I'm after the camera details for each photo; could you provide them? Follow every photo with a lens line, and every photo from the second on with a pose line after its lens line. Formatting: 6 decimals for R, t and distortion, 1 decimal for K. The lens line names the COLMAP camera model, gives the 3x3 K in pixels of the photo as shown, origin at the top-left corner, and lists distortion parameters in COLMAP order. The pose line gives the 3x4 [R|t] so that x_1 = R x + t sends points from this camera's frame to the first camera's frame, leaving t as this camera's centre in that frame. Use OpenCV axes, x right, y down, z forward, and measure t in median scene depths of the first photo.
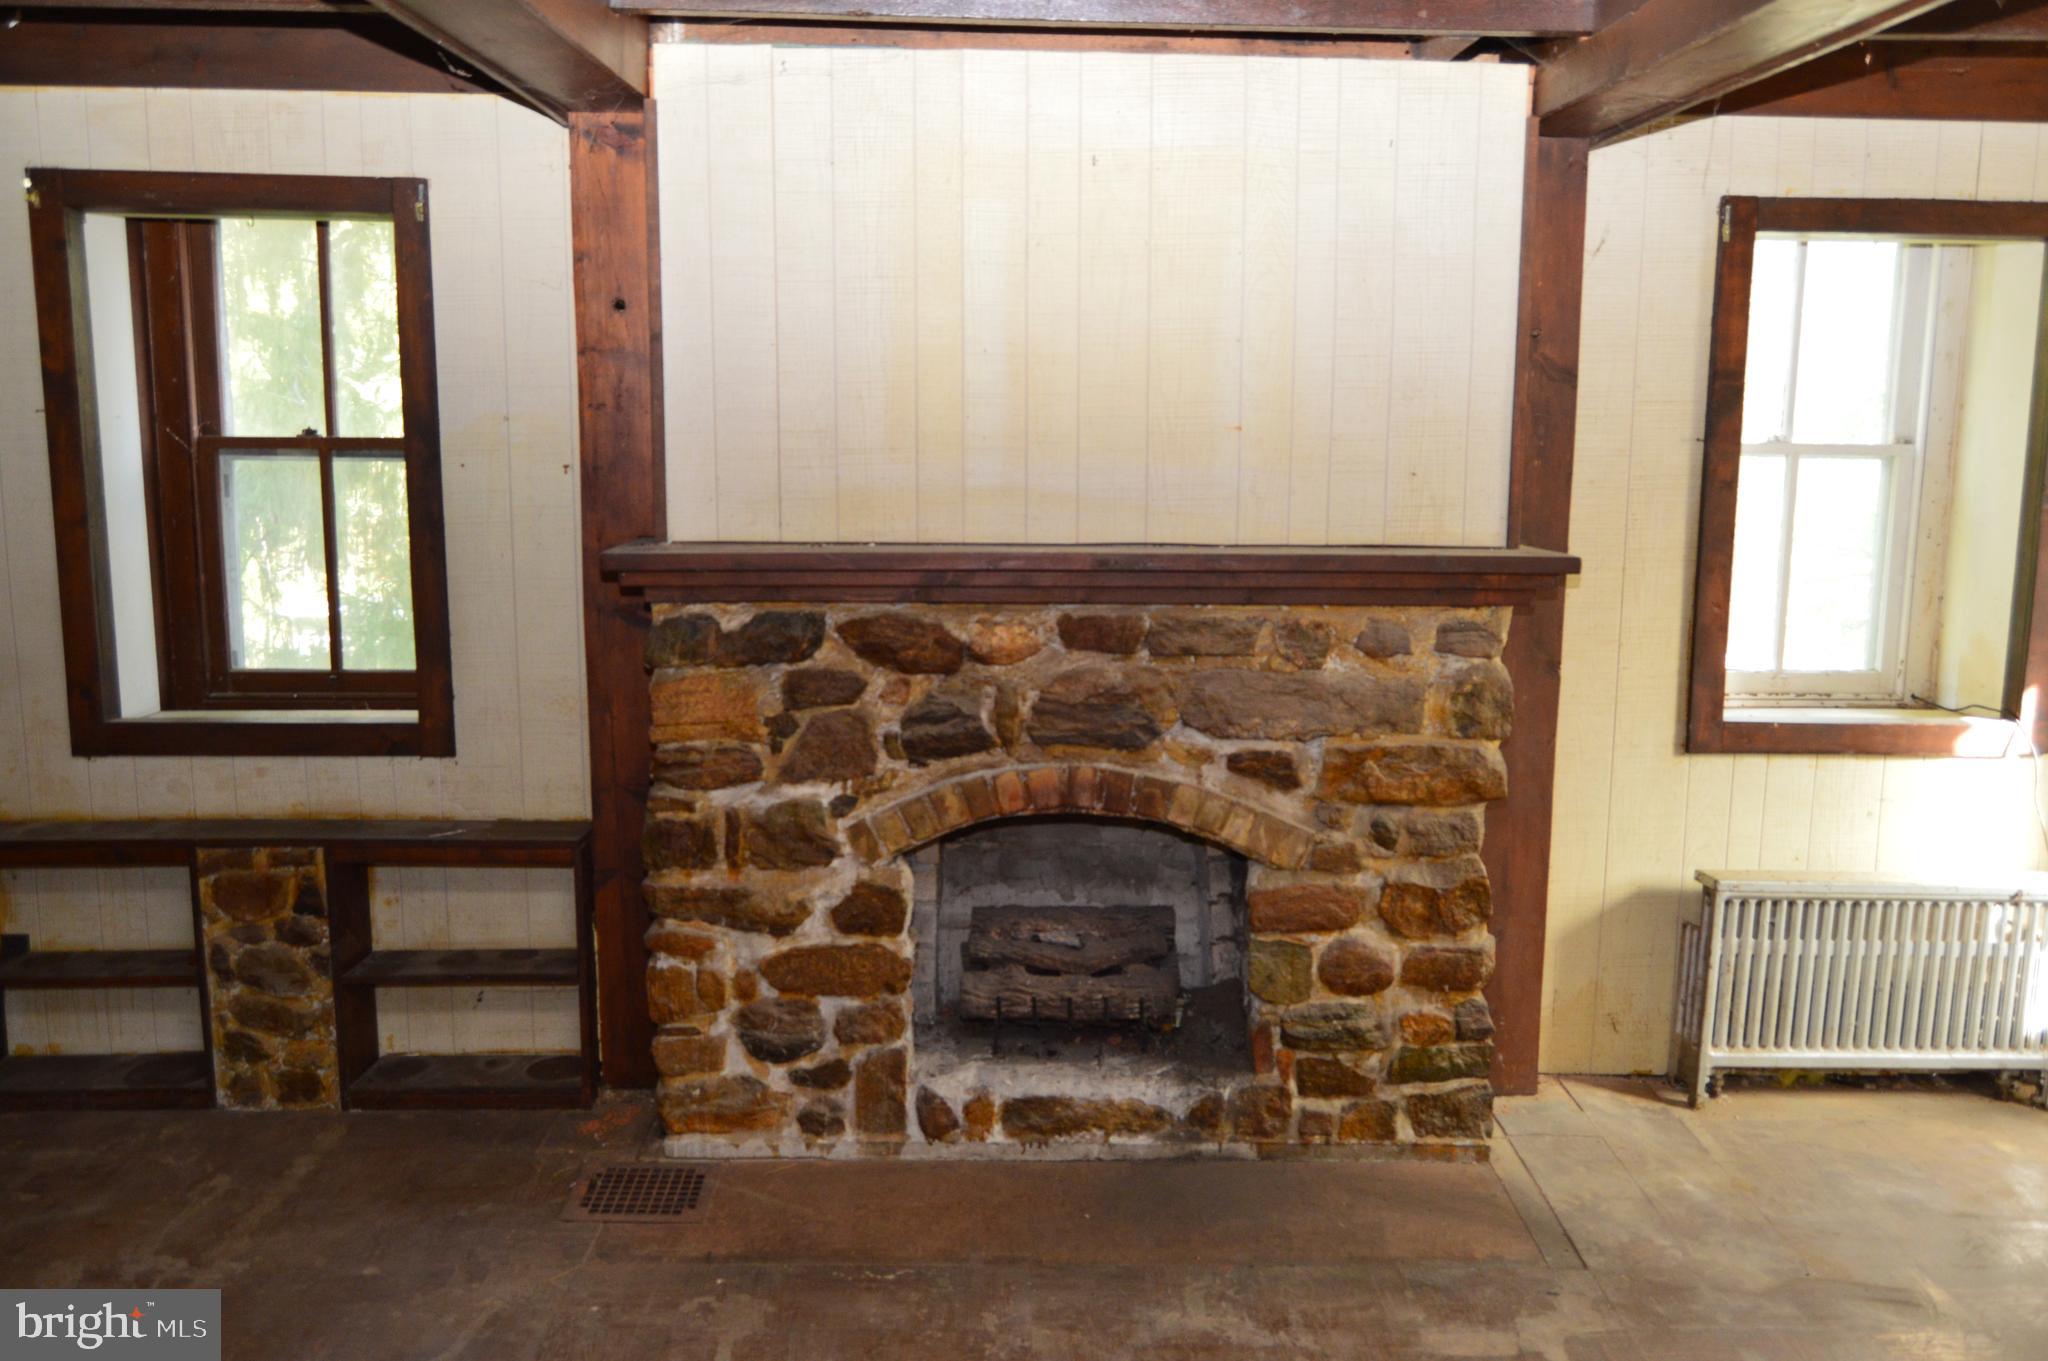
lens RADIAL K [[1604.7, 0, 1034.0], [0, 1604.7, 682.8], [0, 0, 1]] dist [-0.020175, 0.013748]
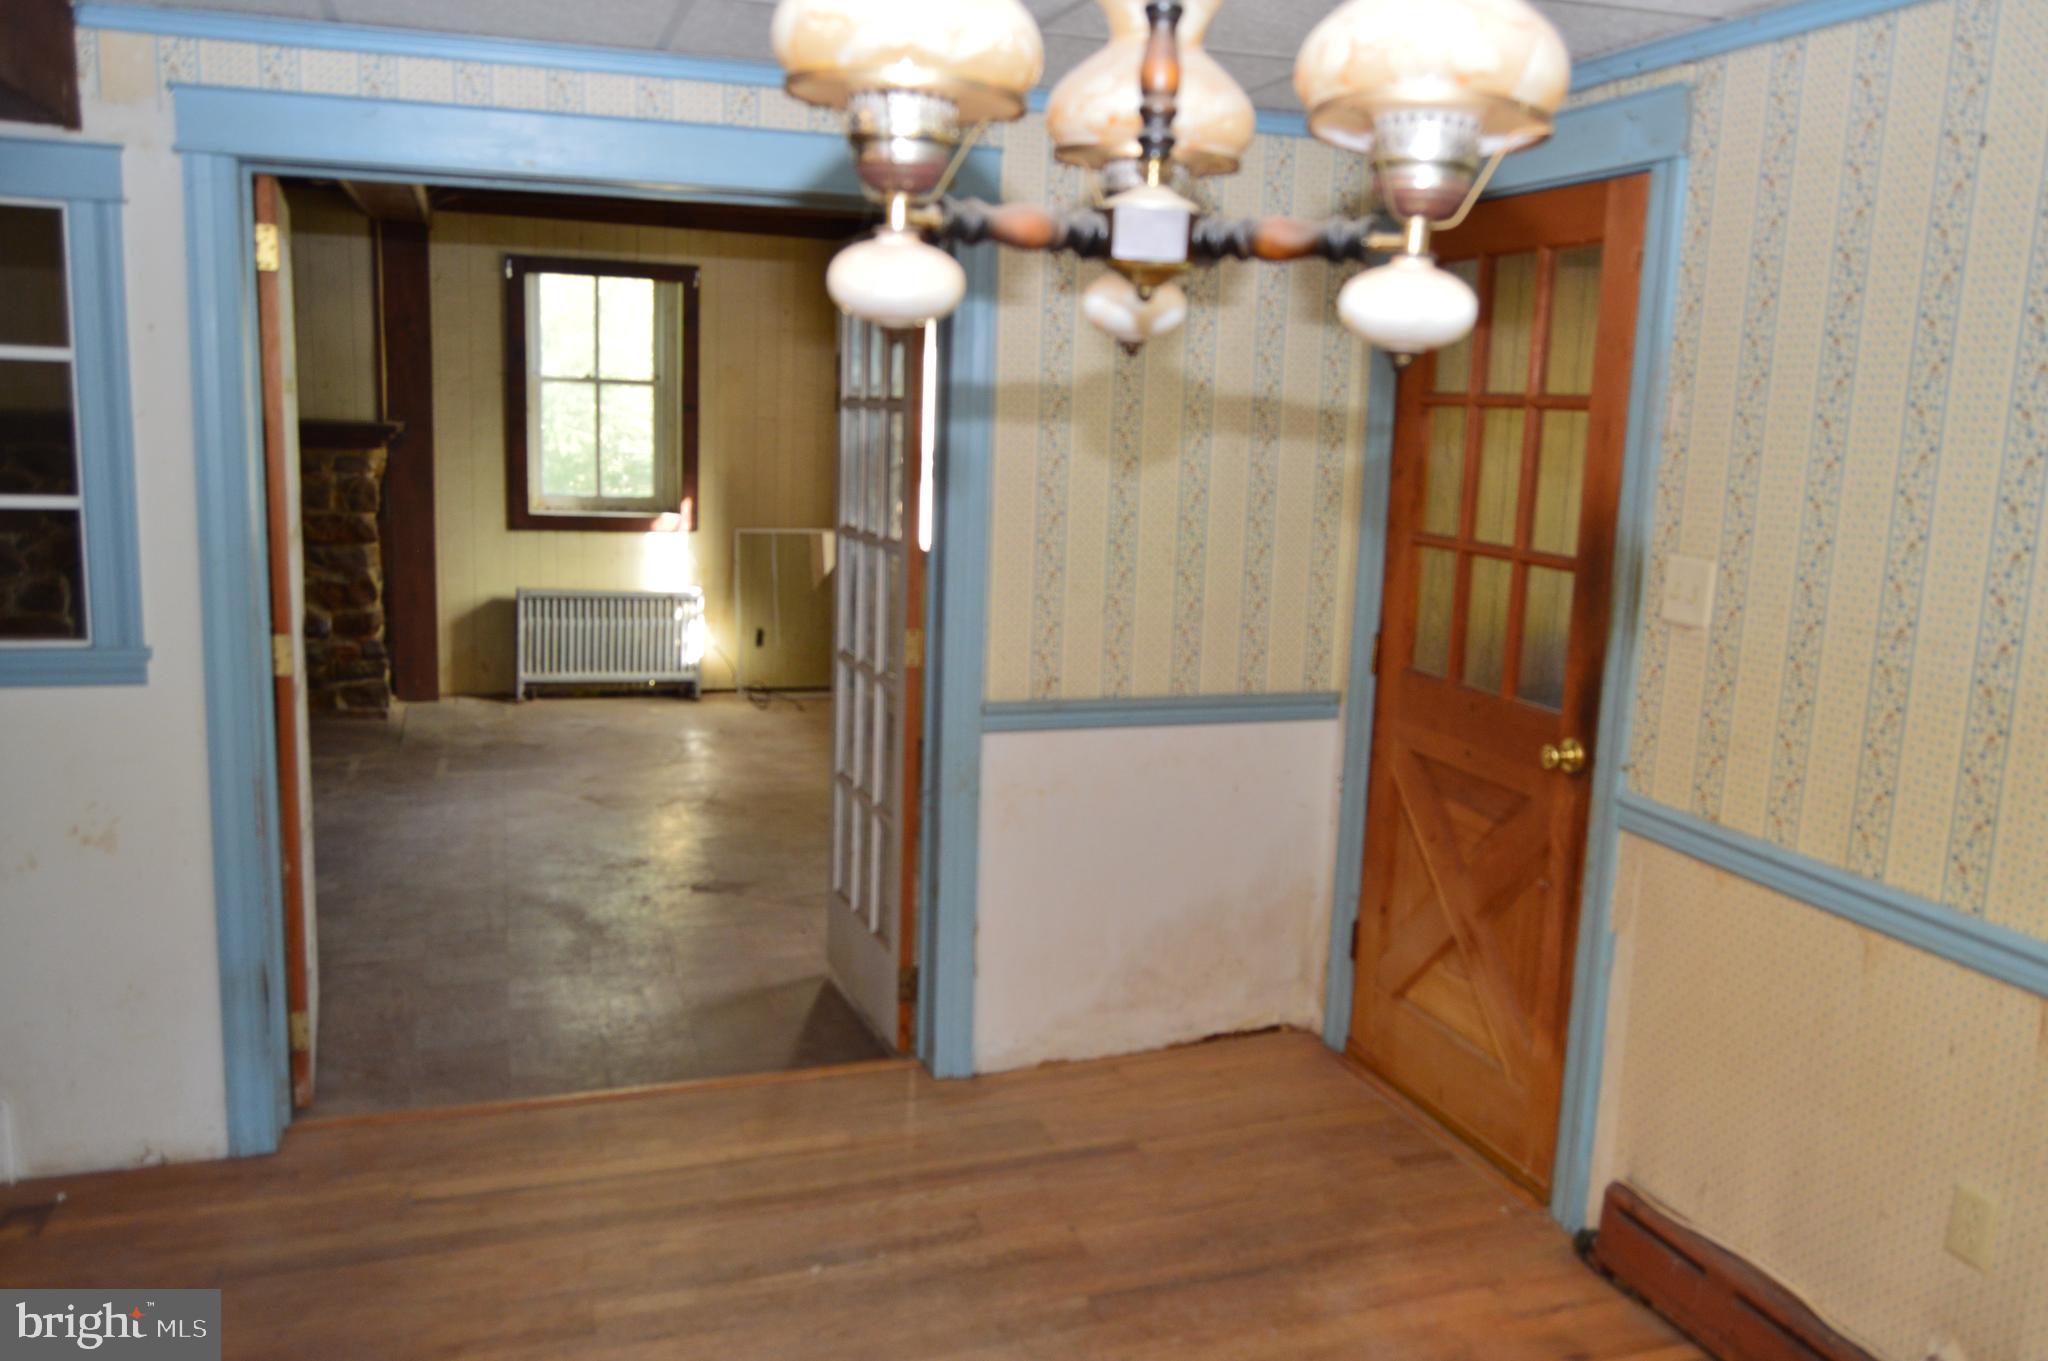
lens RADIAL K [[1630.5, 0, 1028.8], [0, 1630.5, 676.0], [0, 0, 1]] dist [-0.008647, 0.006238]
pose [[0.954598, -0.028917, 0.296492, 0.470811], [0.019921, 0.999246, 0.033319, 0.195508], [-0.297232, -0.025899, 0.954454, -1.317732]]
